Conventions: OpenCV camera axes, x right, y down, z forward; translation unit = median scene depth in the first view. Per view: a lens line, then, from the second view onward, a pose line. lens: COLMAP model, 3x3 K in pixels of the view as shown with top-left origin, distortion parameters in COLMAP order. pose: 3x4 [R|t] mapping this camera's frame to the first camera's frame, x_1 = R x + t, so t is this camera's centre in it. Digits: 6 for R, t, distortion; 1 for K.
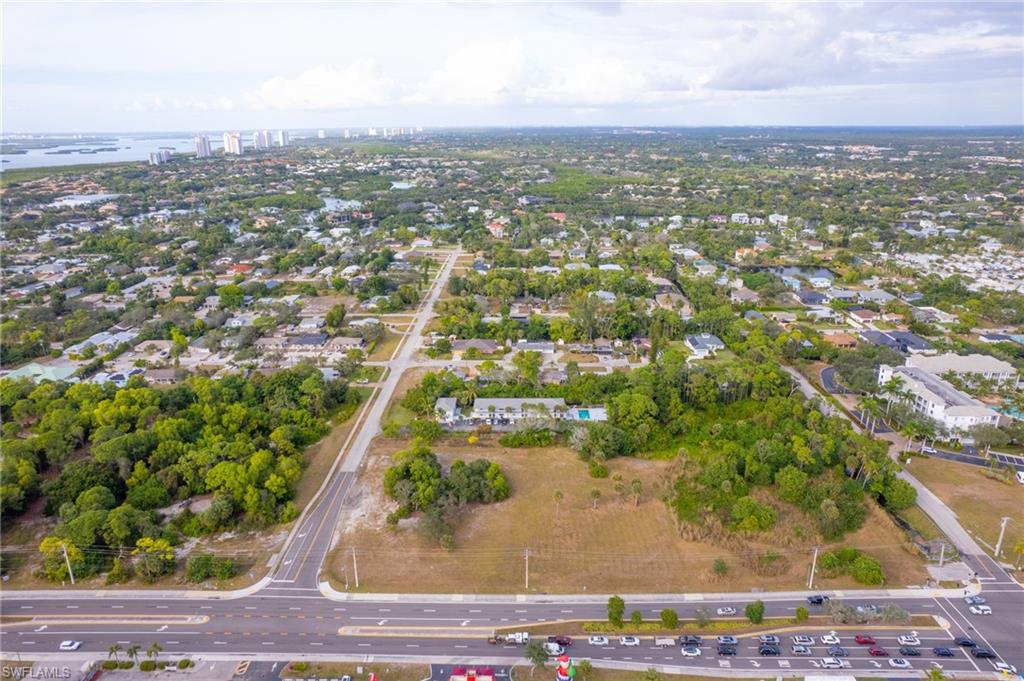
lens RADIAL K [[665.0, 0, 512.0], [0, 665.0, 340.5], [0, 0, 1]] dist [-0.000767, 0.001154]
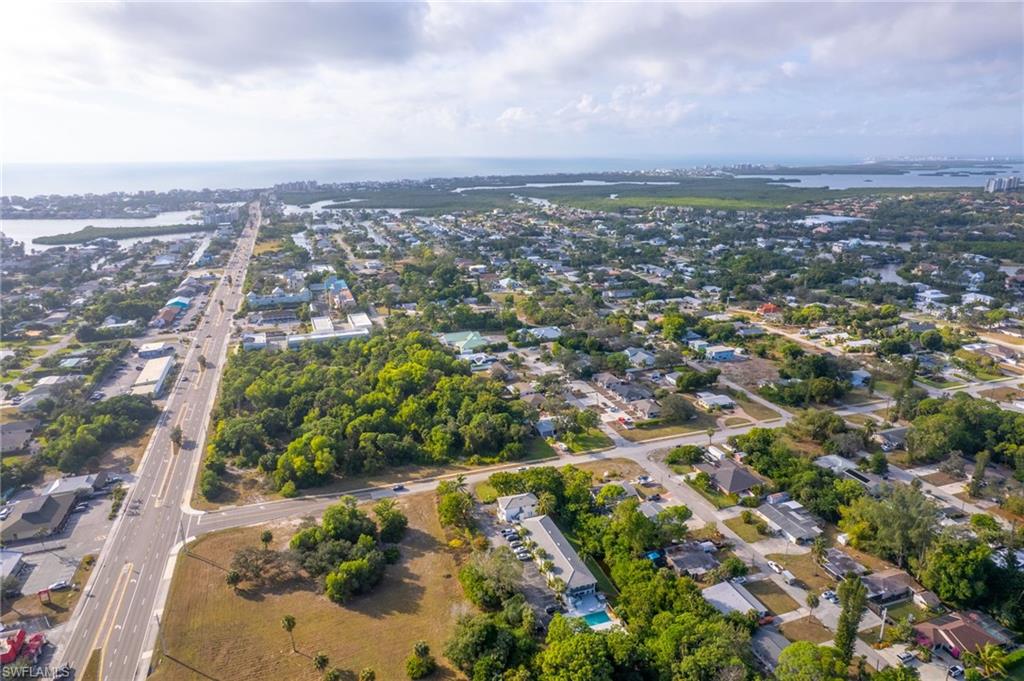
lens RADIAL K [[665.0, 0, 512.0], [0, 665.0, 340.5], [0, 0, 1]] dist [-0.000767, 0.001154]
pose [[0.320631, 0.264264, -0.909593, 0.478084], [-0.289371, 0.941711, 0.171593, -0.182618], [0.901920, 0.208192, 0.378412, 0.518626]]
